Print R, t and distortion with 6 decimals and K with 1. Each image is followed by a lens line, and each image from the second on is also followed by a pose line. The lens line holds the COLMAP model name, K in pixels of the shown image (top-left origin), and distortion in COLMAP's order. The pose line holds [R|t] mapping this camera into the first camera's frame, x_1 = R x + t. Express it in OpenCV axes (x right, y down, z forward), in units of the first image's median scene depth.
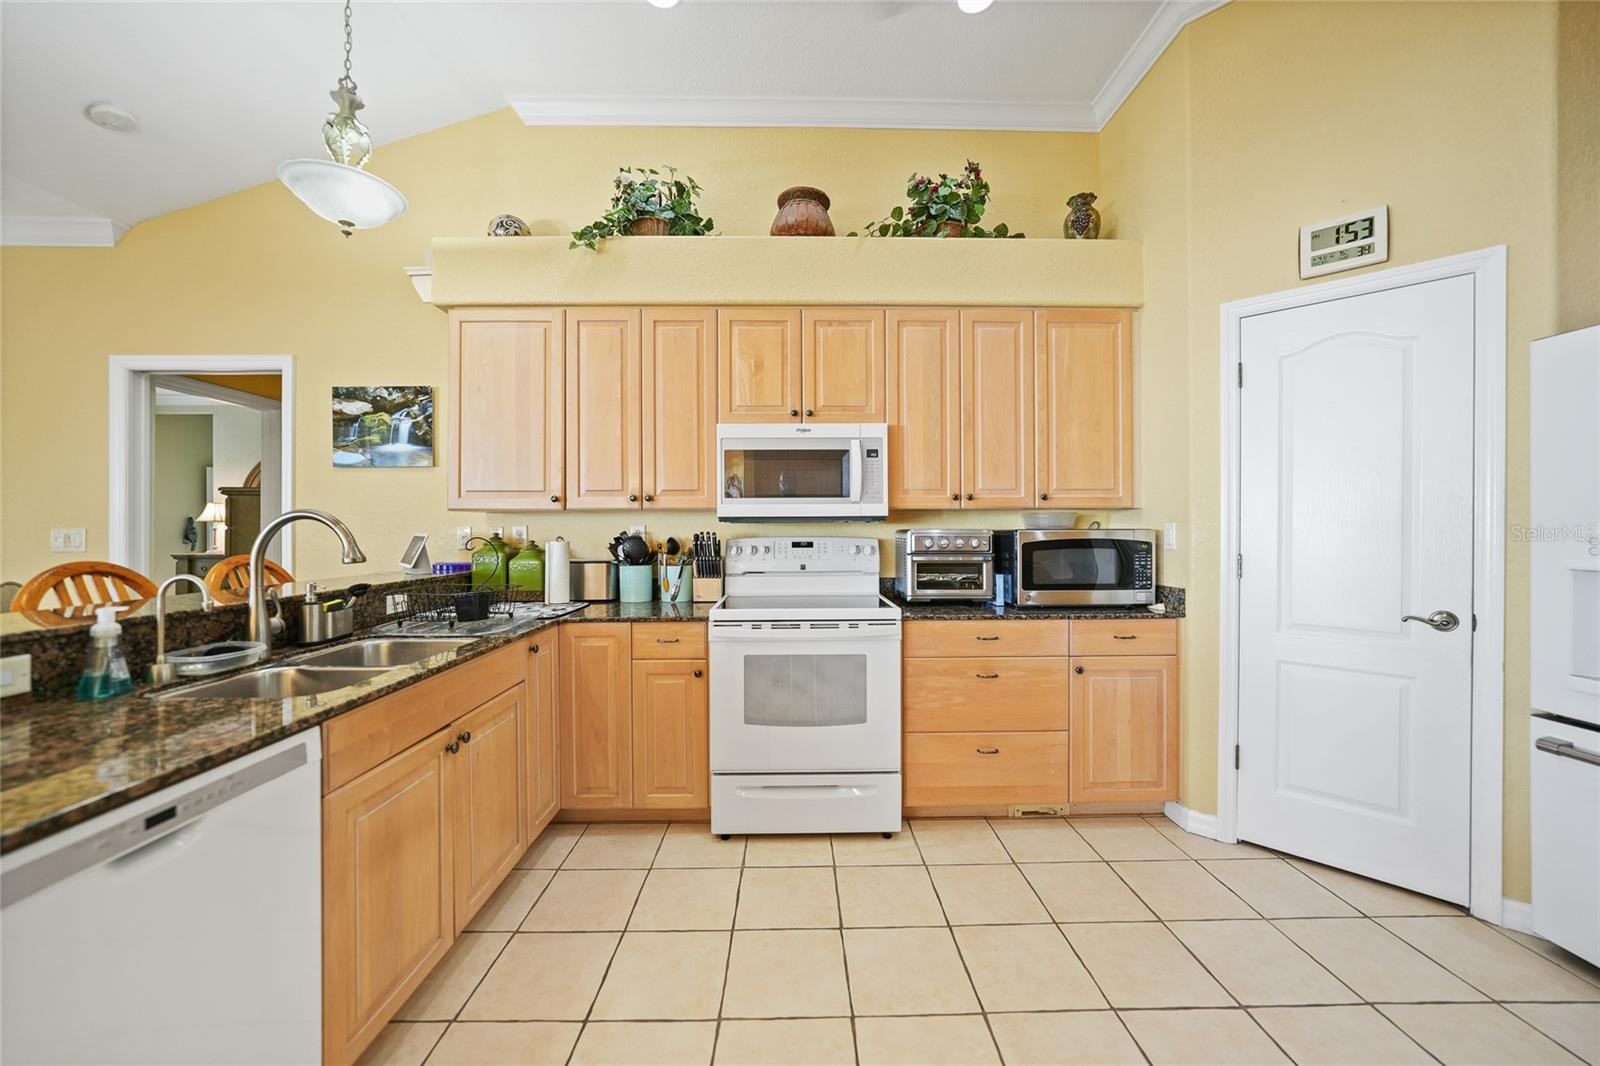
lens RADIAL K [[584.5, 0, 800.2], [0, 584.5, 524.6], [0, 0, 1]] dist [-0.024104, 0.005838]
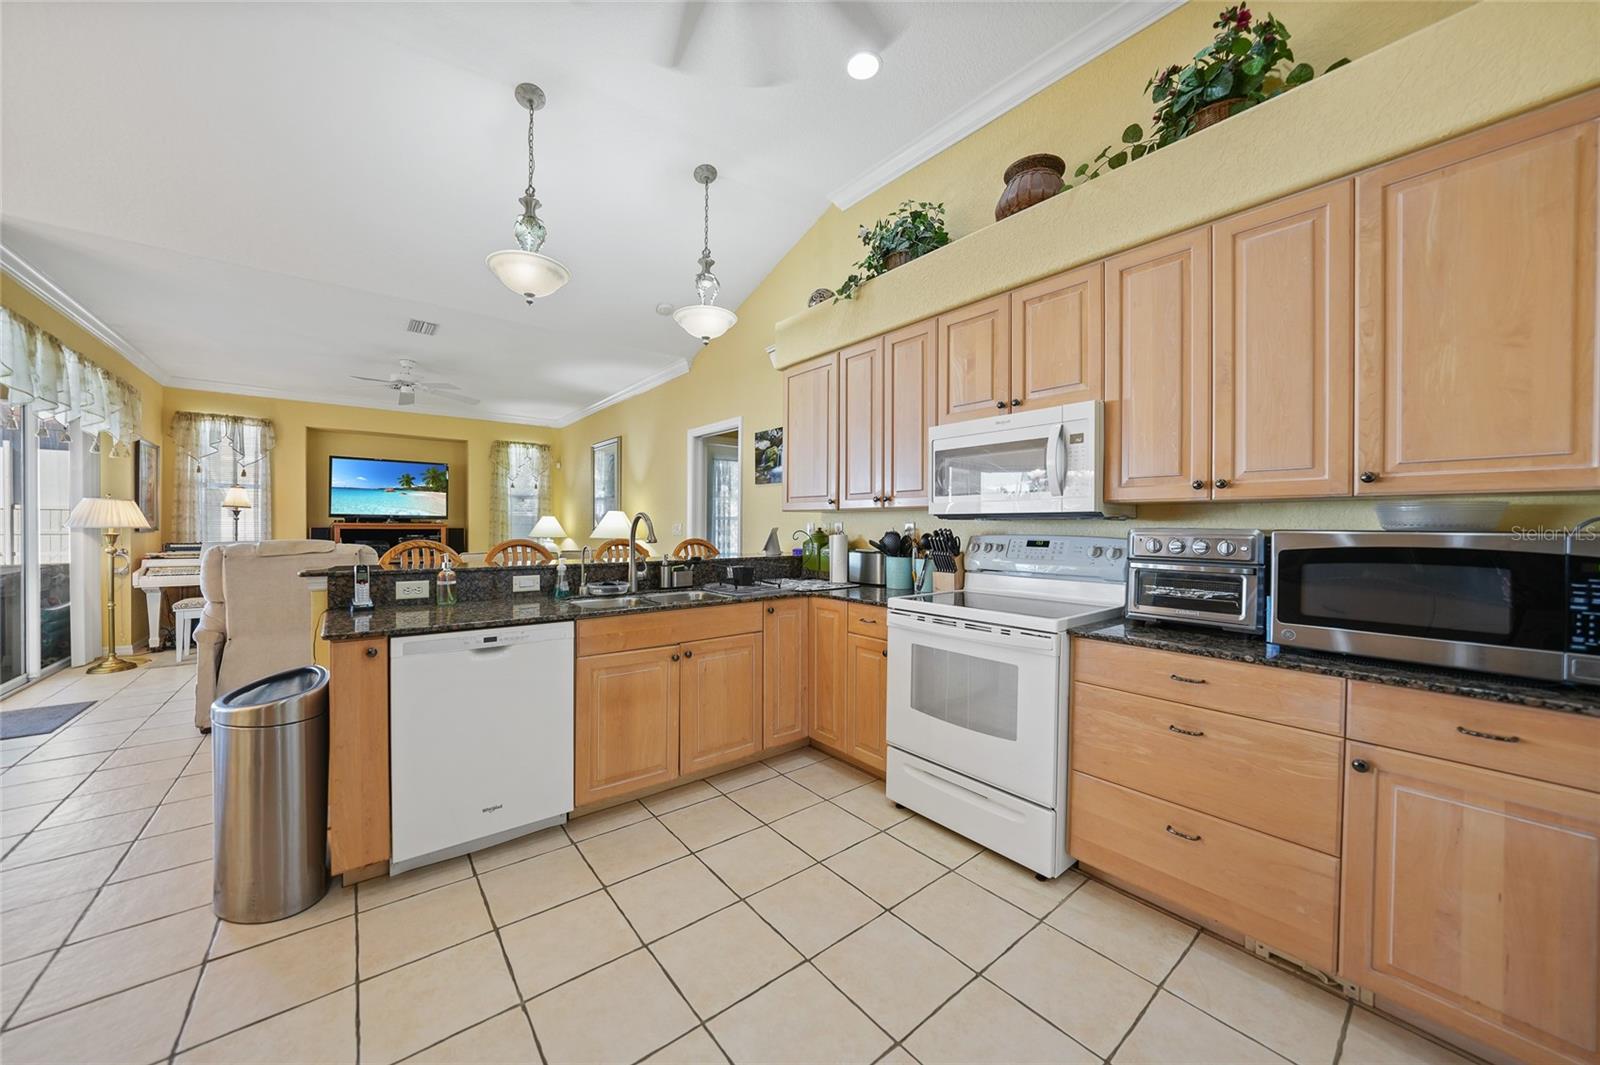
lens RADIAL K [[560.7, 0, 802.5], [0, 560.7, 525.5], [0, 0, 1]] dist [-0.018393, 0.000077]
pose [[0.621441, 0.006672, -0.783433, 0.502539], [-0.001940, 0.999974, 0.006977, -0.000035], [0.783459, -0.002816, 0.621437, 0.175080]]
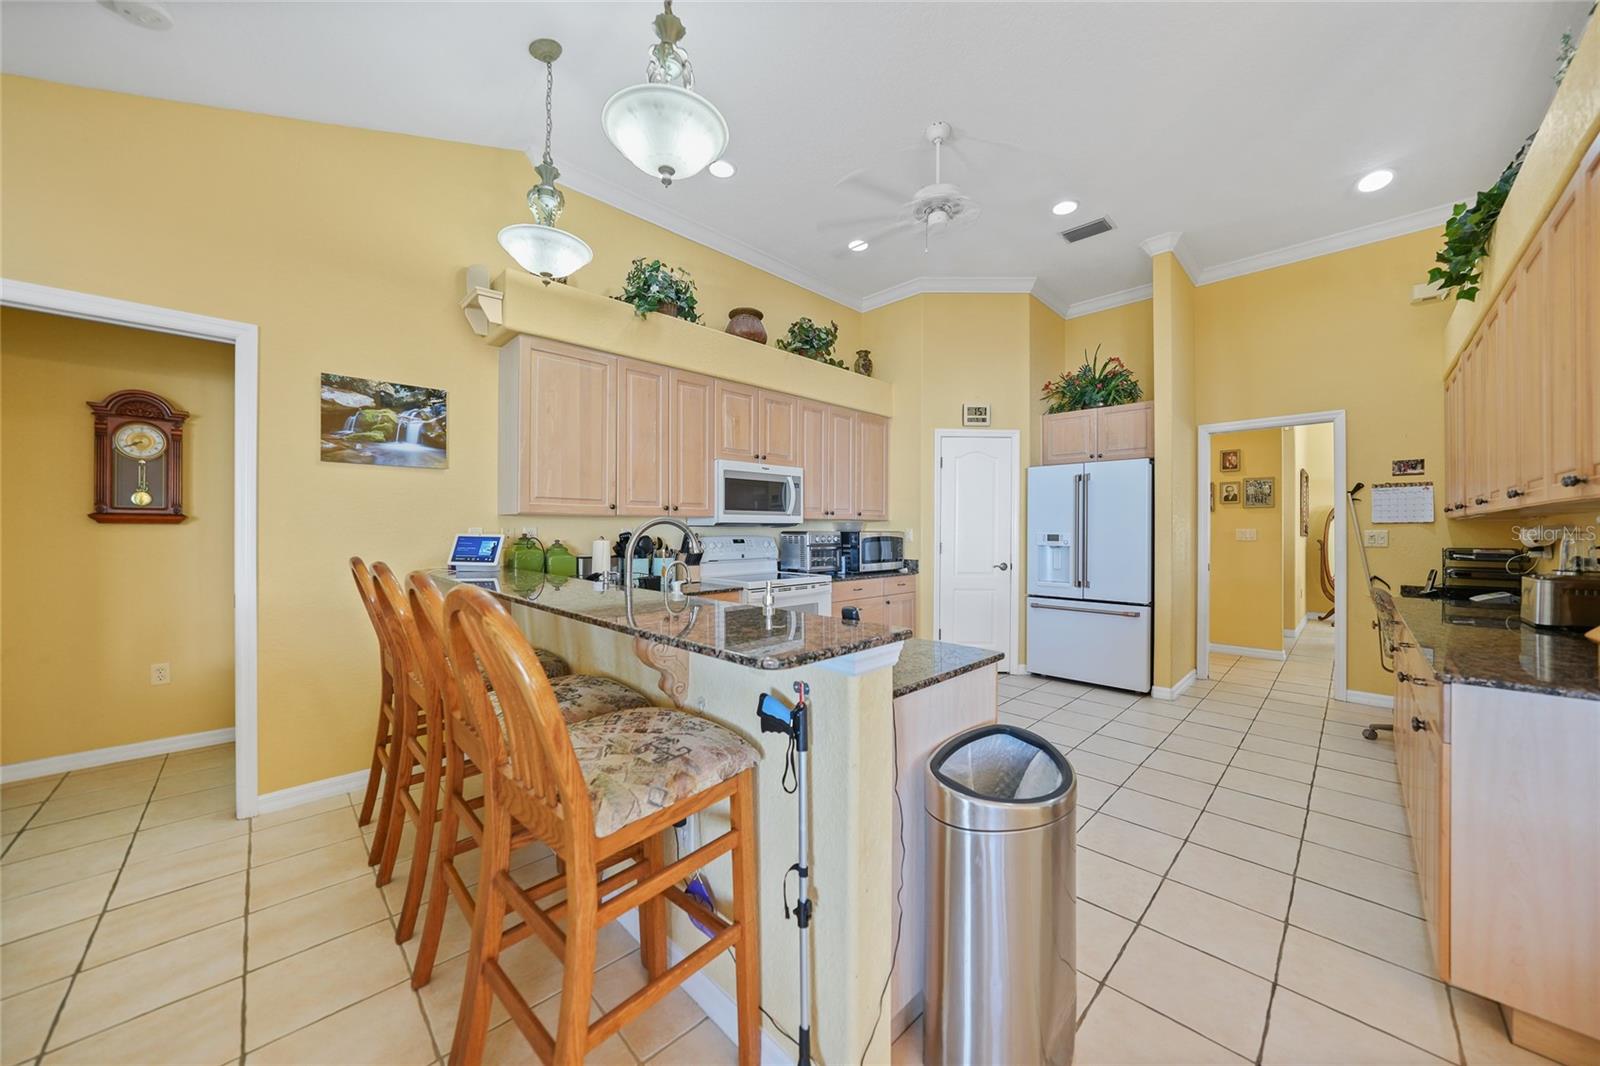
lens RADIAL K [[558.1, 0, 794.2], [0, 558.1, 519.7], [0, 0, 1]] dist [-0.016916, 0.000382]
pose [[0.730026, 0.016148, 0.683229, -0.945441], [-0.008604, 0.999859, -0.014439, -0.001729], [-0.683365, 0.004662, 0.730062, -0.154851]]
